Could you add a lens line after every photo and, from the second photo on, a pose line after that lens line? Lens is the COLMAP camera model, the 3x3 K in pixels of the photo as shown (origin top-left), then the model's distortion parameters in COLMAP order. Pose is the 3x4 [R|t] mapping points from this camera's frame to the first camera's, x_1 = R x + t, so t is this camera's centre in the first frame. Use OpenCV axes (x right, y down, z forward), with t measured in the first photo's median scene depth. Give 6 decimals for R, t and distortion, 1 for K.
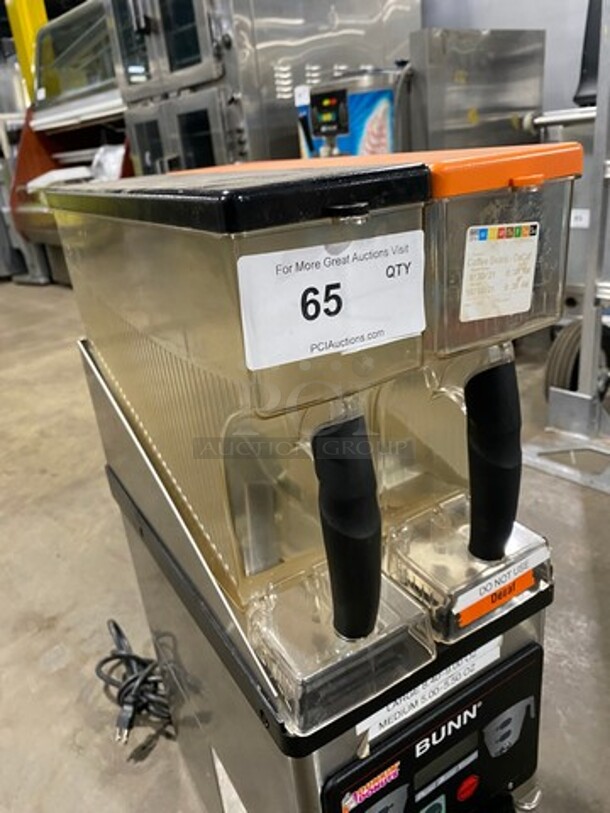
lens RADIAL K [[614.9, 0, 301.3], [0, 614.9, 399.0], [0, 0, 1]] dist [0.025586, -0.036862]
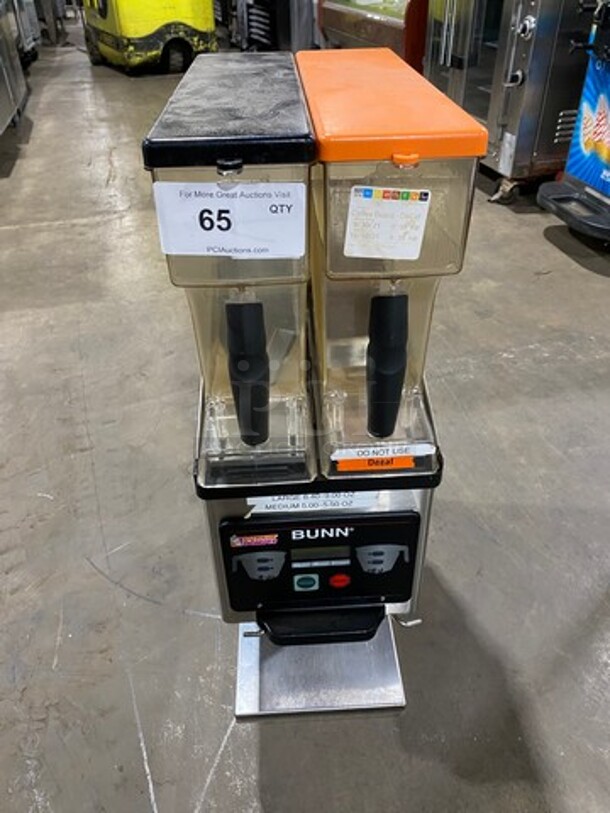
lens RADIAL K [[614.9, 0, 319.1], [0, 614.9, 399.6], [0, 0, 1]] dist [0.025586, -0.036862]
pose [[0.882947, 0.341533, -0.322118, 0.592649], [-0.243299, 0.919680, 0.308213, -0.187118], [0.401510, -0.193764, 0.895123, -0.215287]]
